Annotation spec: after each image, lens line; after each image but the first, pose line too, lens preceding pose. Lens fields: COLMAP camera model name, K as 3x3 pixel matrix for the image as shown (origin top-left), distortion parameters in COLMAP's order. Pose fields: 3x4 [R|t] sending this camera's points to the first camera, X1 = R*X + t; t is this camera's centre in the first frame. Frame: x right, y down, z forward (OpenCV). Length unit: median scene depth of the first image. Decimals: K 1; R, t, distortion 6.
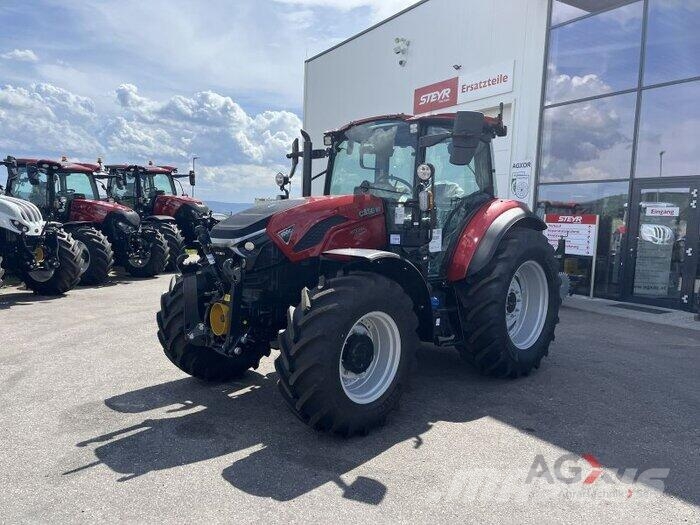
lens RADIAL K [[531.2, 0, 352.5], [0, 531.2, 264.0], [0, 0, 1]] dist [0.082685, -0.106622]
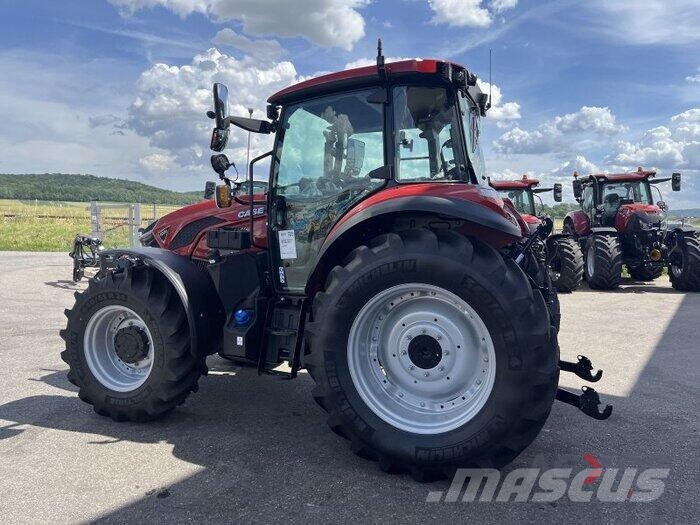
lens RADIAL K [[531.2, 0, 353.9], [0, 531.2, 257.6], [0, 0, 1]] dist [0.082685, -0.106622]
pose [[0.398352, 0.035541, -0.916544, 0.810567], [-0.076885, 0.997026, 0.005247, -0.031294], [0.914004, 0.068378, 0.399900, 0.671467]]
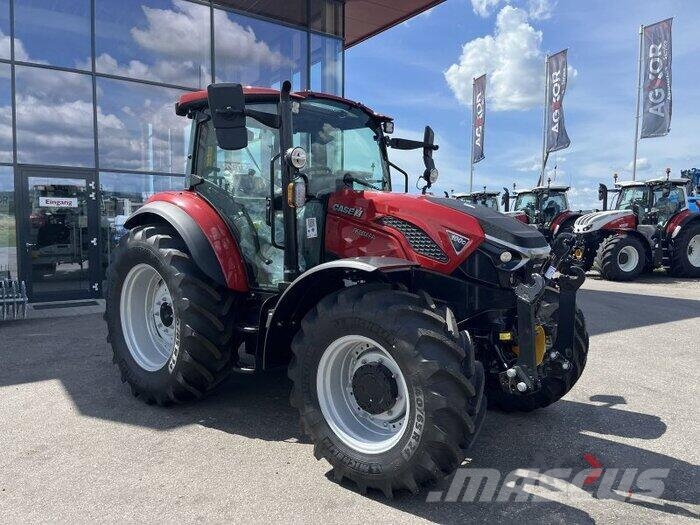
lens RADIAL K [[531.2, 0, 352.3], [0, 531.2, 267.4], [0, 0, 1]] dist [0.082685, -0.106622]
pose [[-0.061948, -0.113207, 0.991638, -0.760954], [0.075782, 0.990145, 0.117770, -0.098567], [-0.995198, 0.082444, -0.052759, 0.964719]]
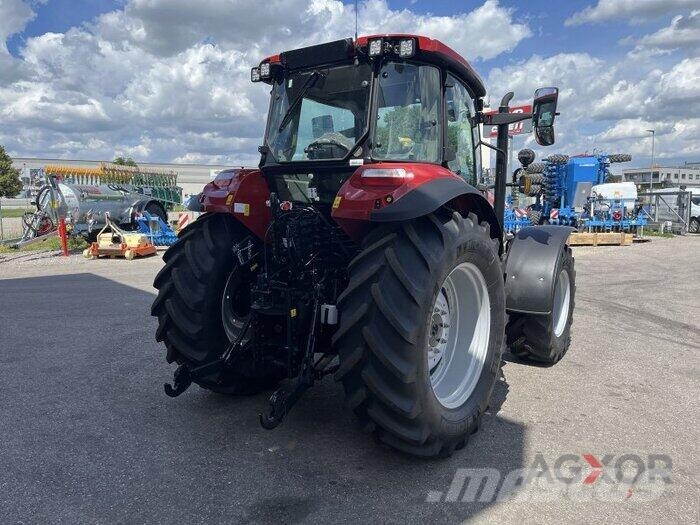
lens RADIAL K [[531.2, 0, 349.6], [0, 531.2, 266.1], [0, 0, 1]] dist [0.082685, -0.106622]
pose [[-0.988504, -0.013965, -0.150549, 0.262797], [-0.043127, 0.980402, 0.192227, -0.138085], [0.144915, 0.196510, -0.969734, 1.782791]]
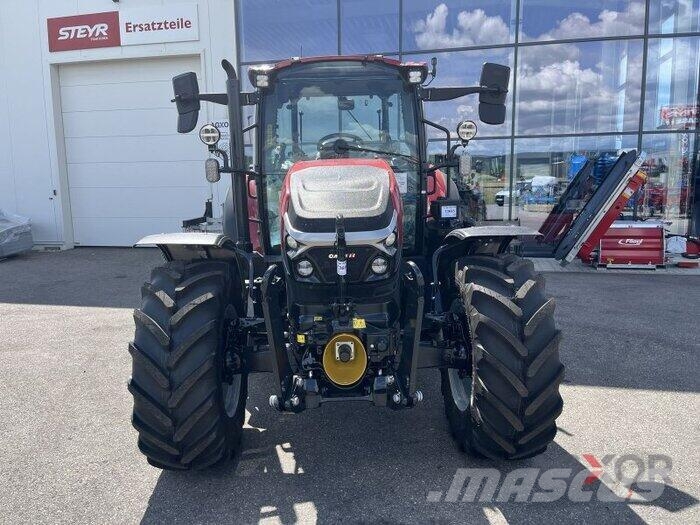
lens RADIAL K [[531.2, 0, 352.5], [0, 531.2, 265.8], [0, 0, 1]] dist [0.082685, -0.106622]
pose [[0.698378, -0.148727, 0.700106, -0.490260], [0.096670, 0.988809, 0.113626, -0.056643], [-0.709171, -0.011674, 0.704940, 0.403245]]
